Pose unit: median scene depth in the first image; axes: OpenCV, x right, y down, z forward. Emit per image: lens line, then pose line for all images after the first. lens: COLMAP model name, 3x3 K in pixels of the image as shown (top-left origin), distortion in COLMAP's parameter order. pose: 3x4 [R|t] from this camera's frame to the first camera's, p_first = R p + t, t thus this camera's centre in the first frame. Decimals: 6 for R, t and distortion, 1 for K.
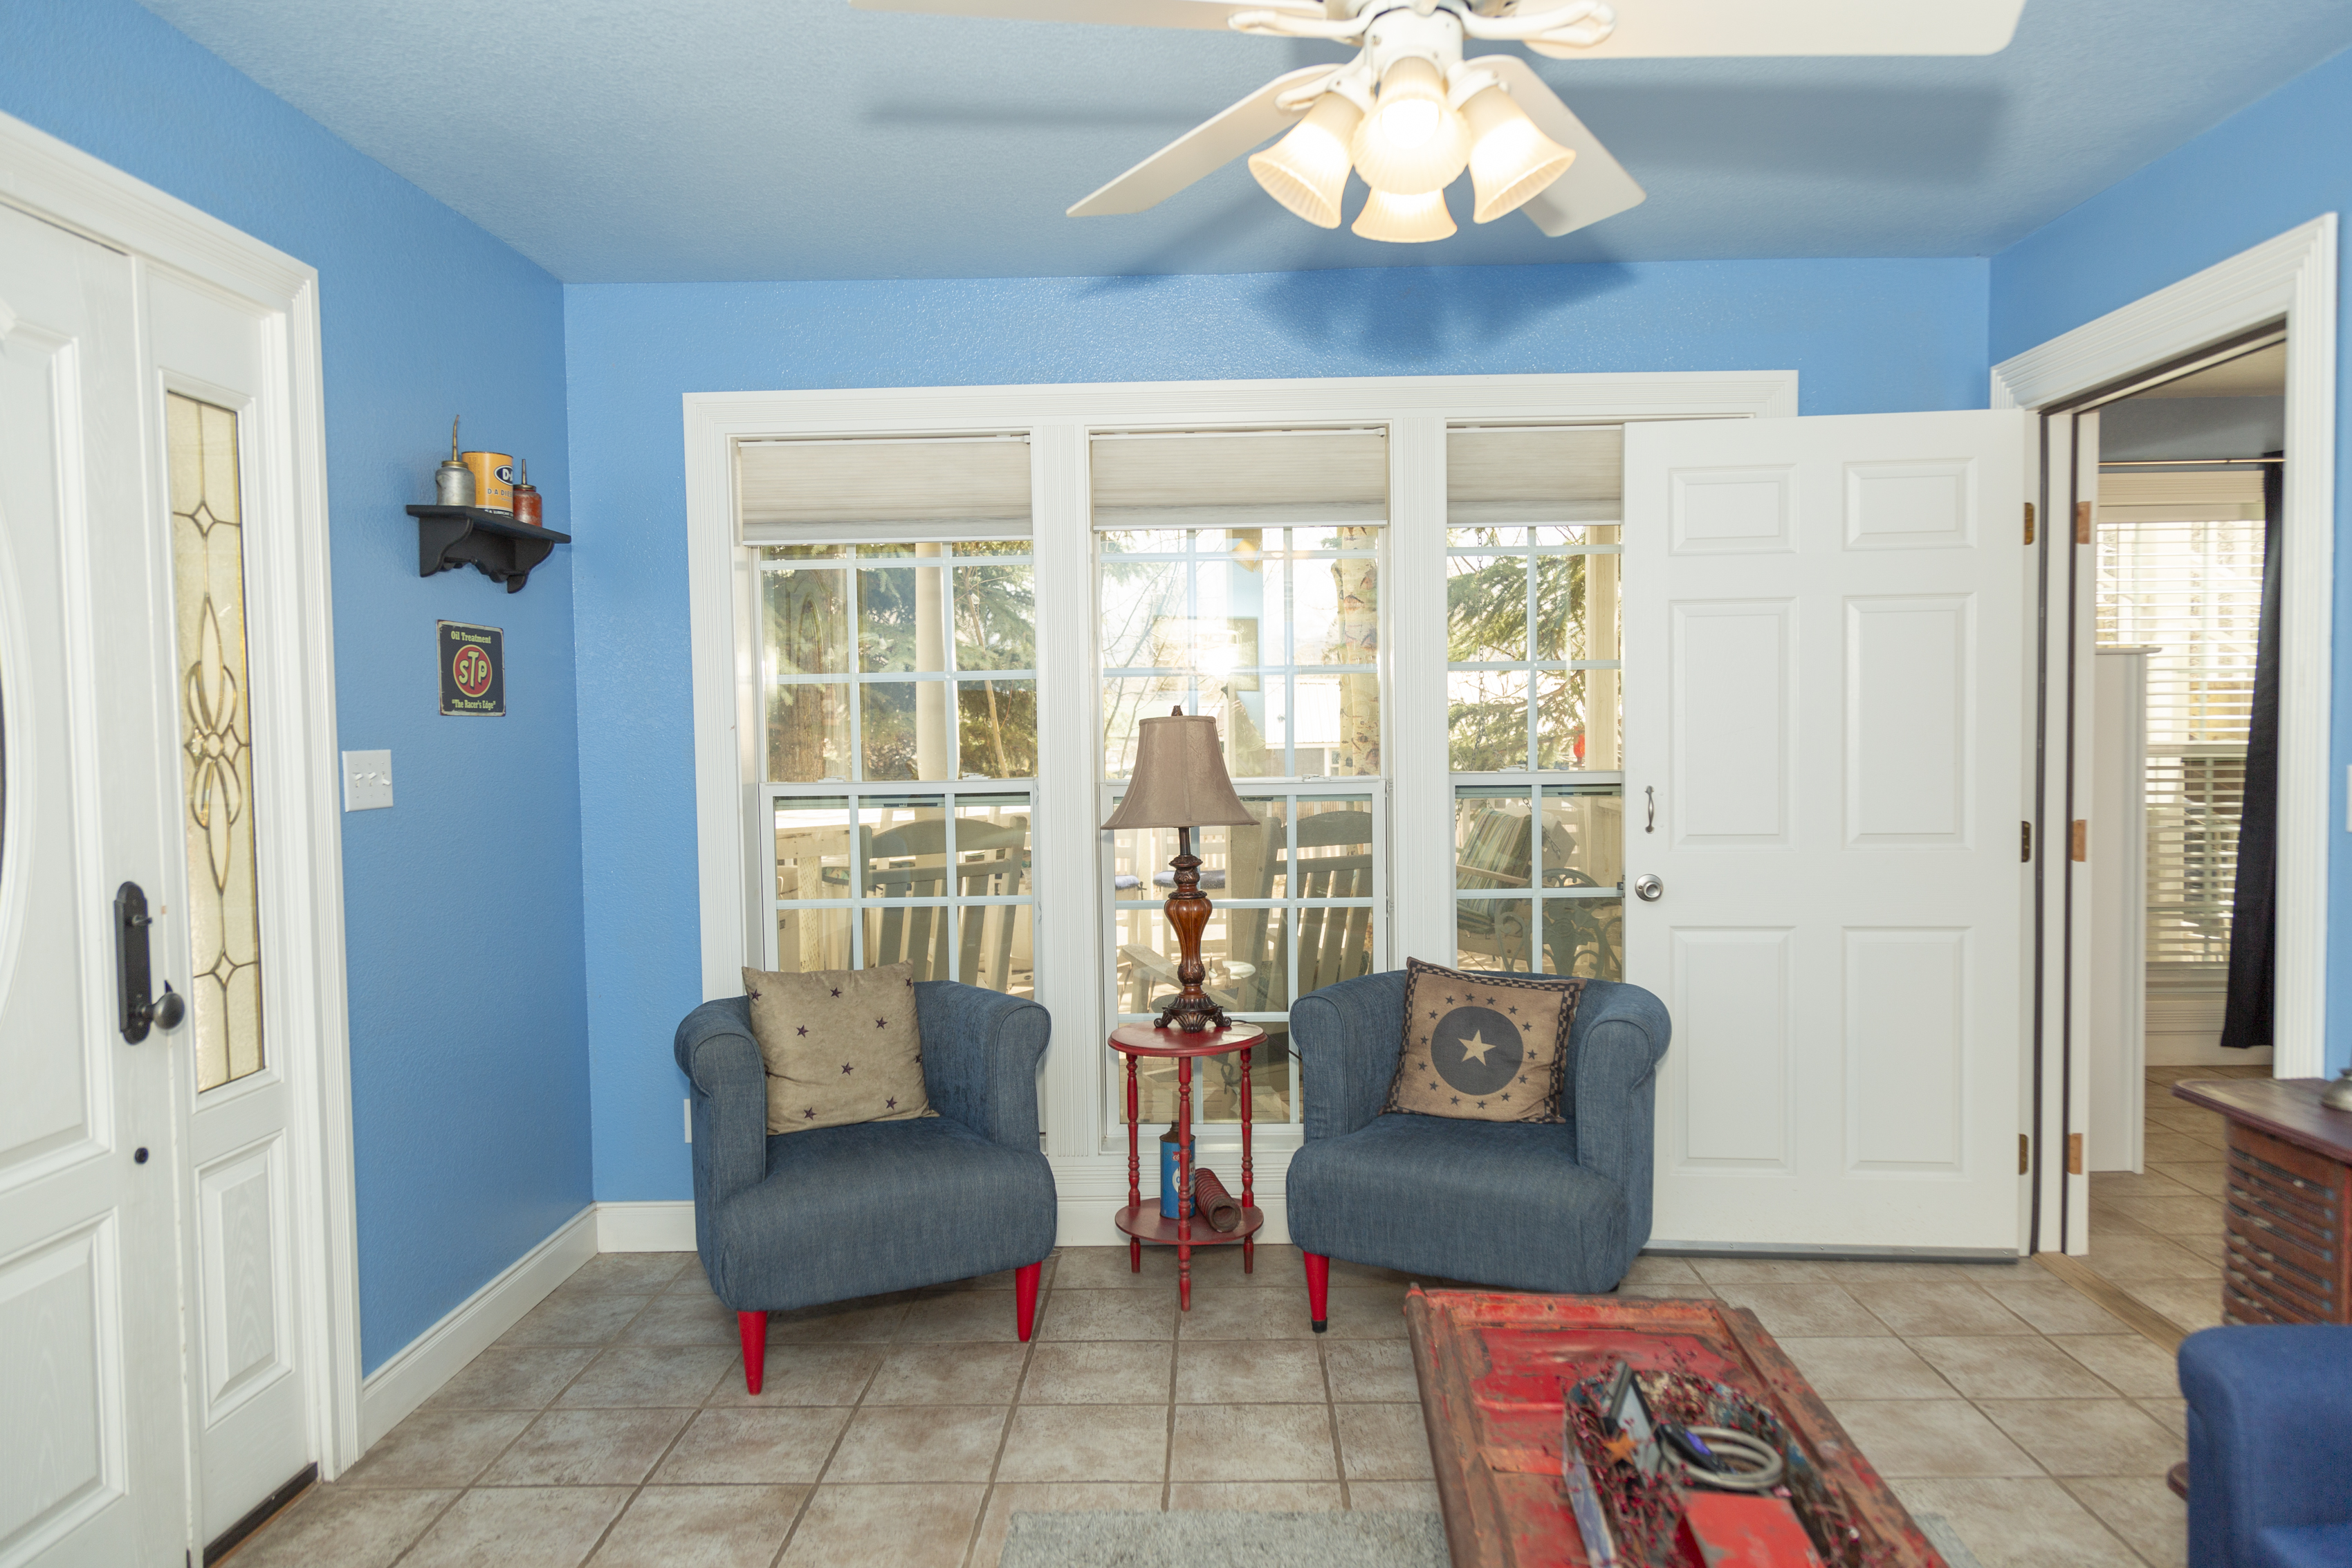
lens RADIAL K [[1543.6, 0, 1178.8], [0, 1543.6, 791.5], [0, 0, 1]] dist [0.006946, -0.006536]
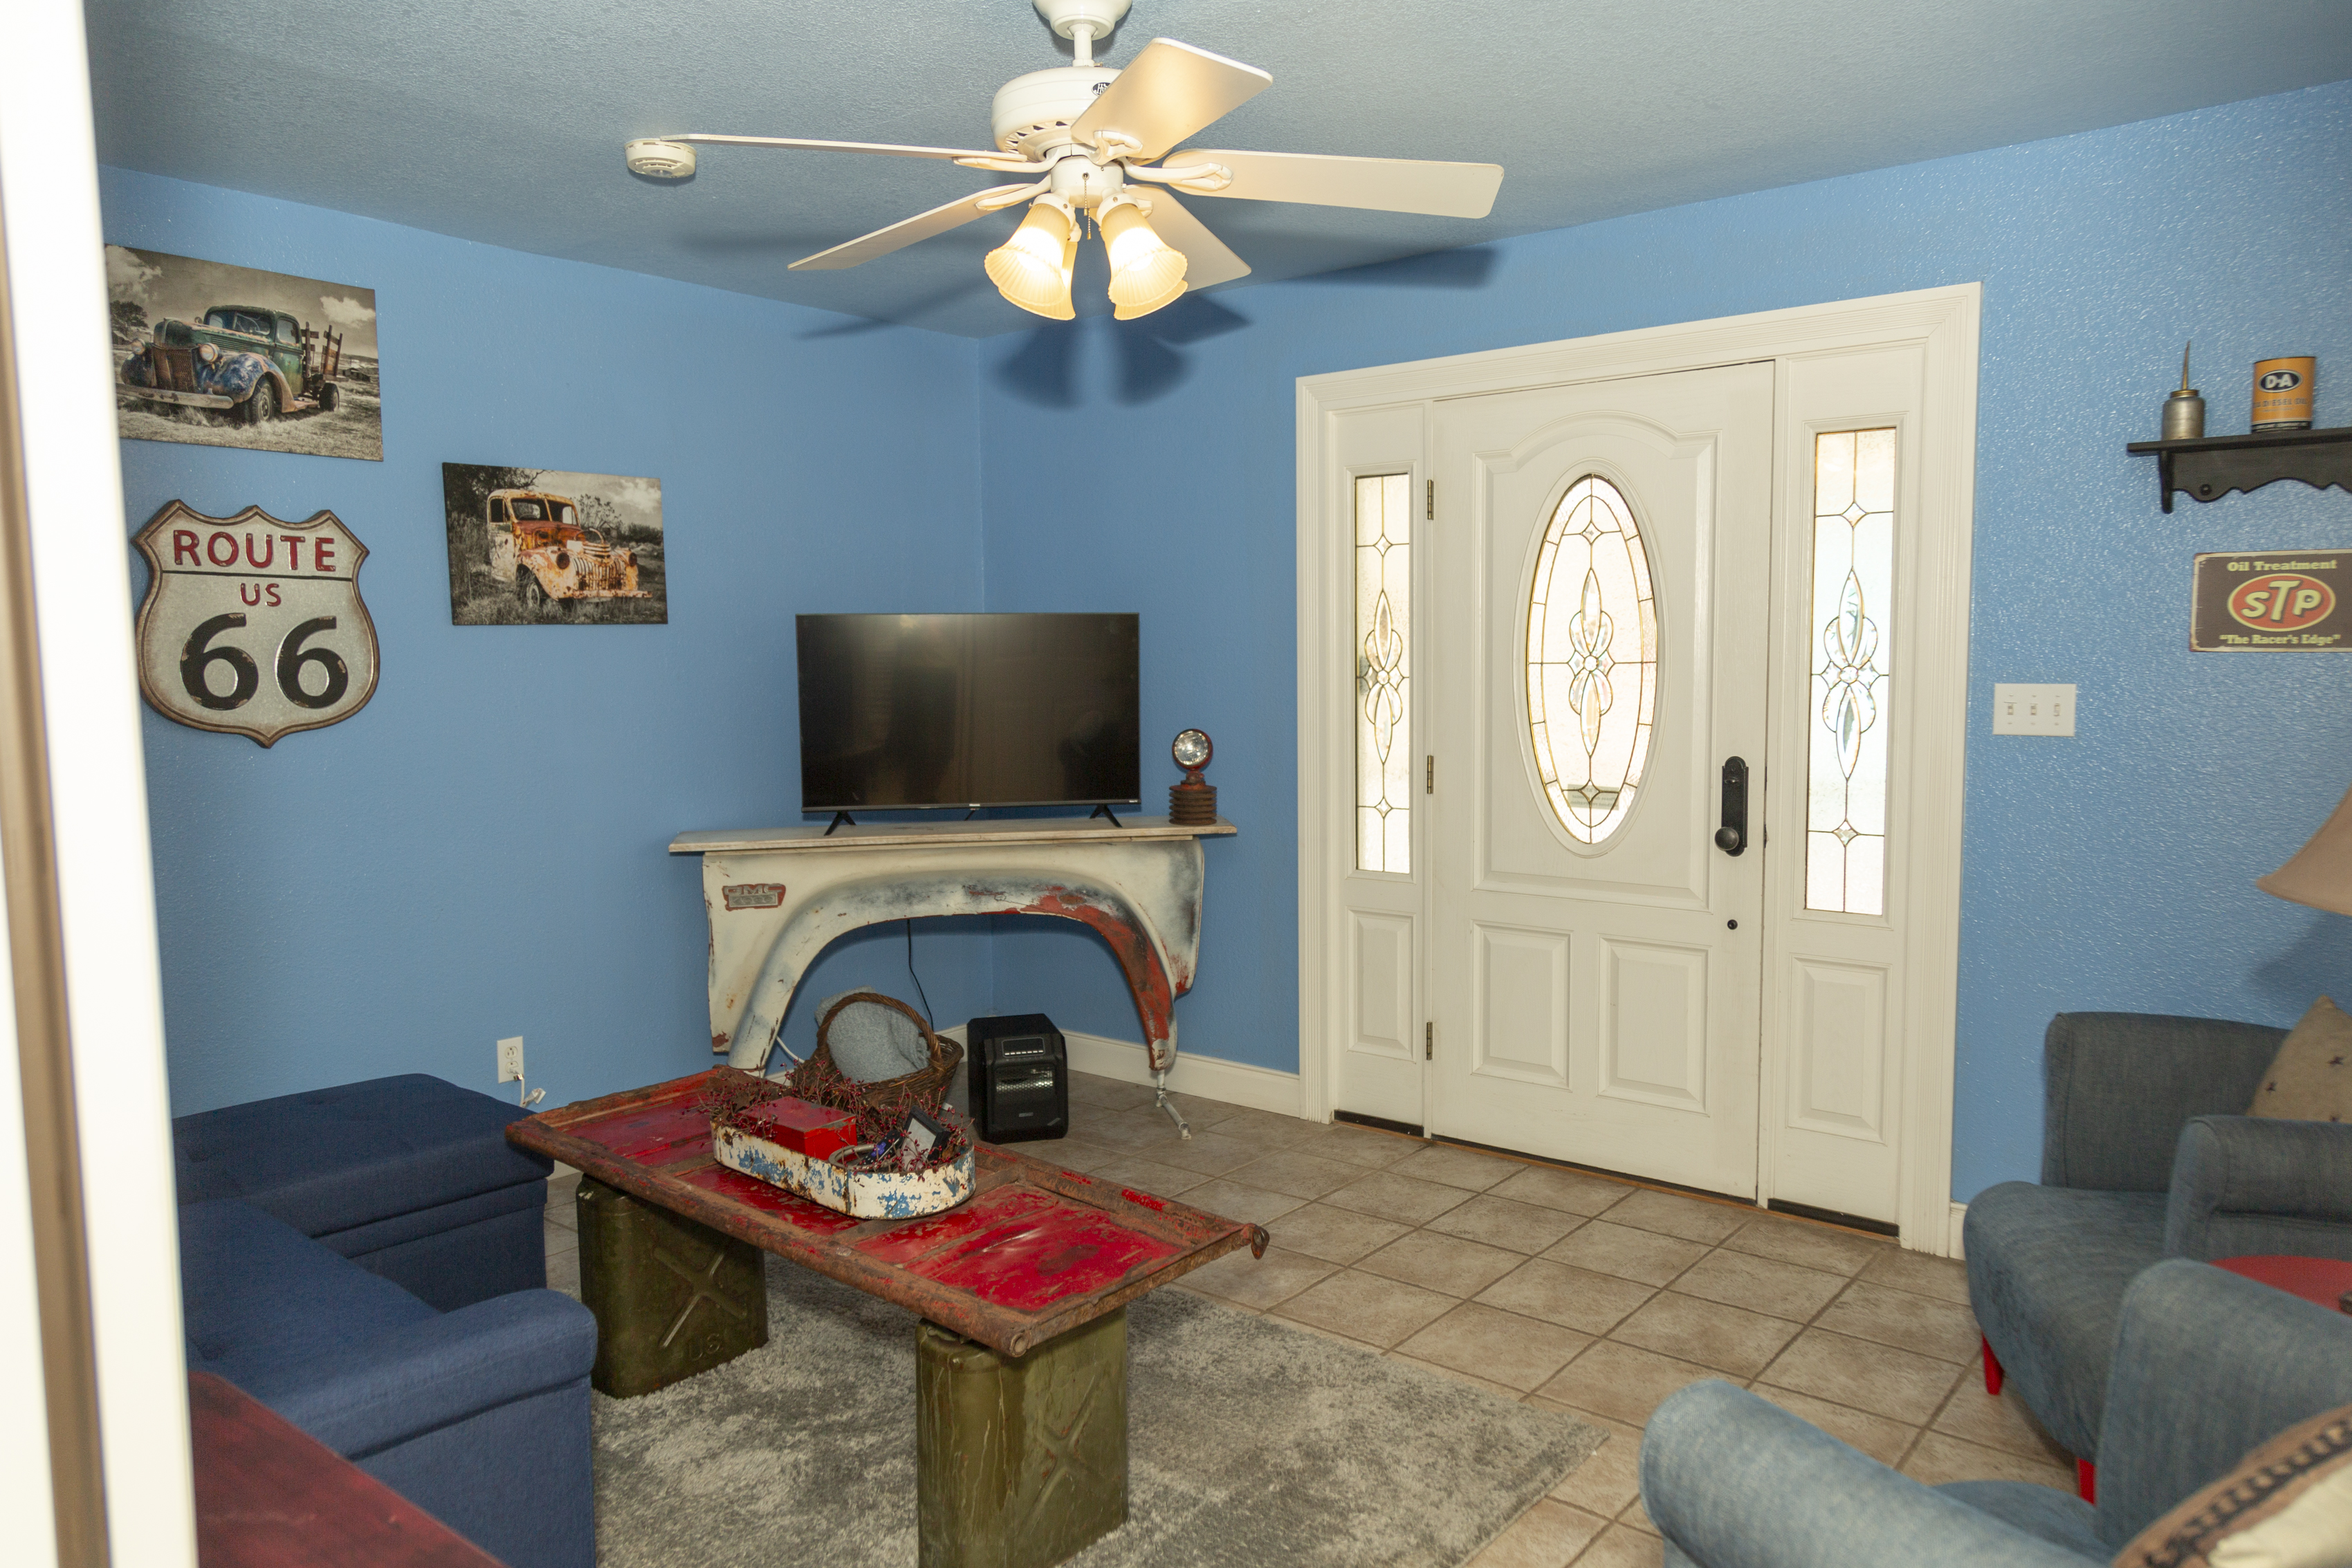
lens RADIAL K [[1543.6, 0, 1240.1], [0, 1543.6, 776.5], [0, 0, 1]] dist [0.006946, -0.006536]
pose [[-0.600119, 0.084040, -0.795484, 0.841238], [-0.021863, 0.992371, 0.121335, -0.096163], [0.799612, 0.090207, -0.593703, 1.389283]]
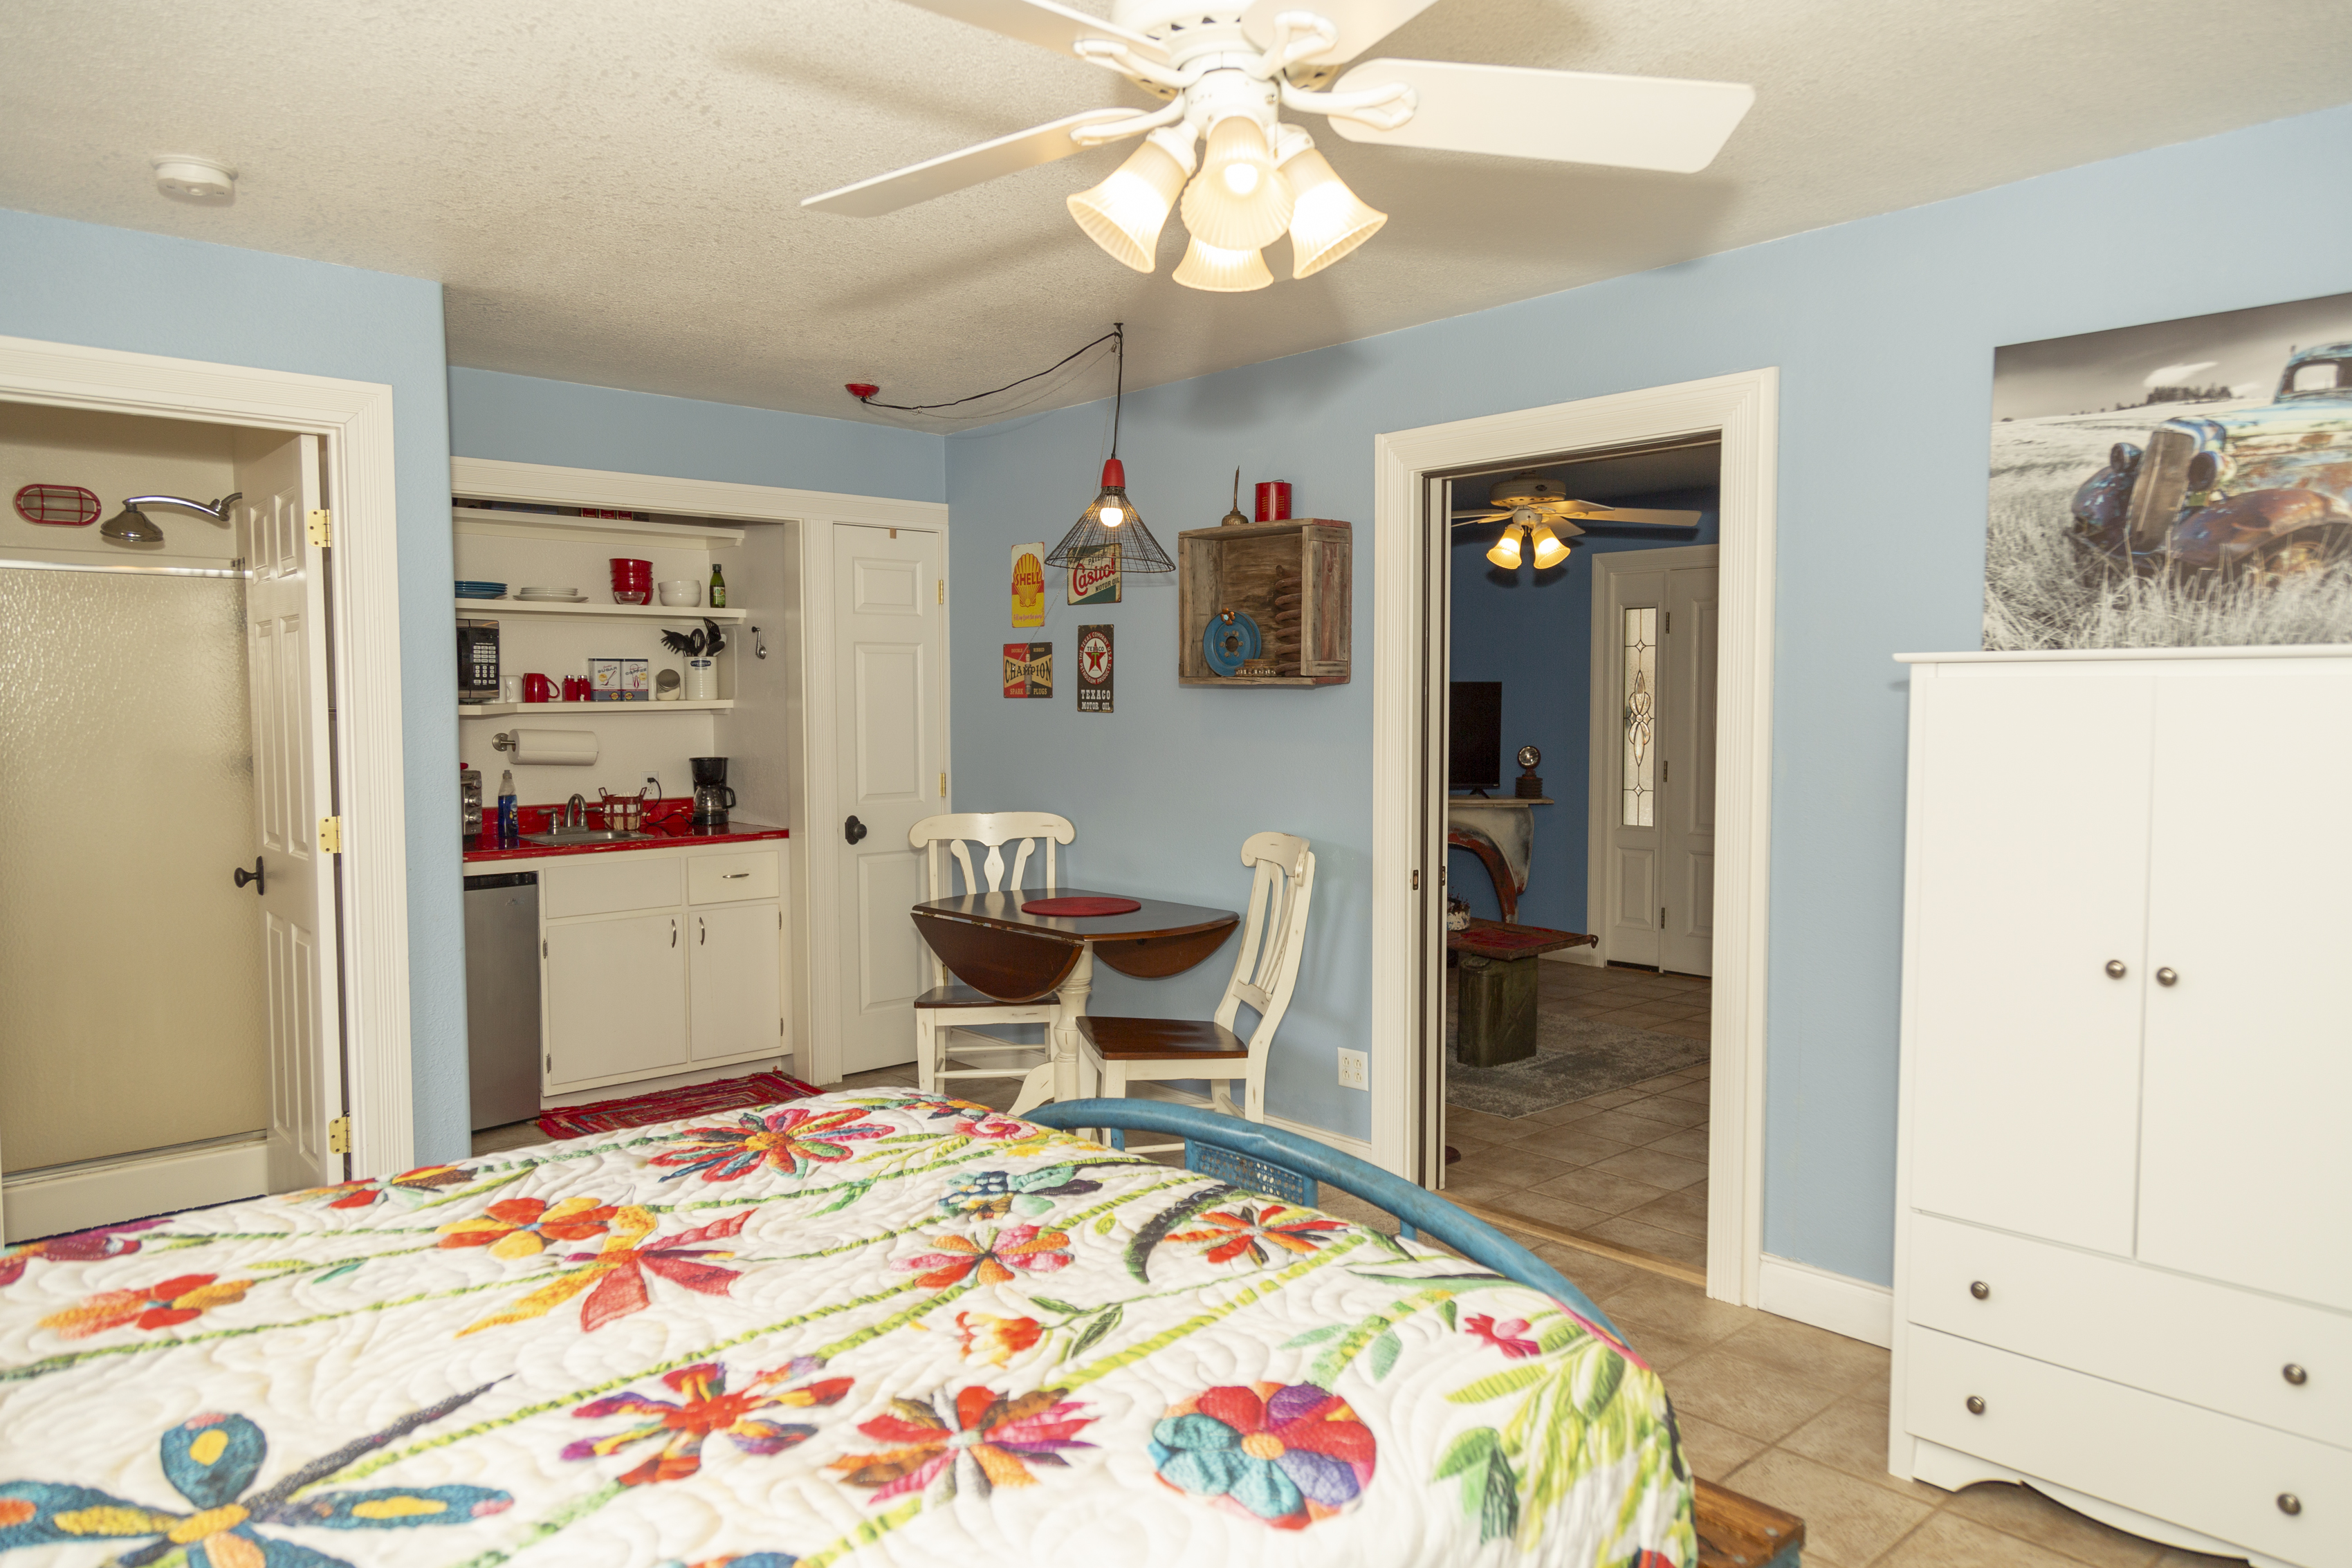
lens RADIAL K [[1543.6, 0, 1186.9], [0, 1543.6, 789.7], [0, 0, 1]] dist [0.006946, -0.006536]
pose [[-0.734053, 0.052907, -0.677028, 2.146736], [-0.020731, 0.994750, 0.100213, -0.149781], [0.678775, 0.087597, -0.729103, 2.145427]]
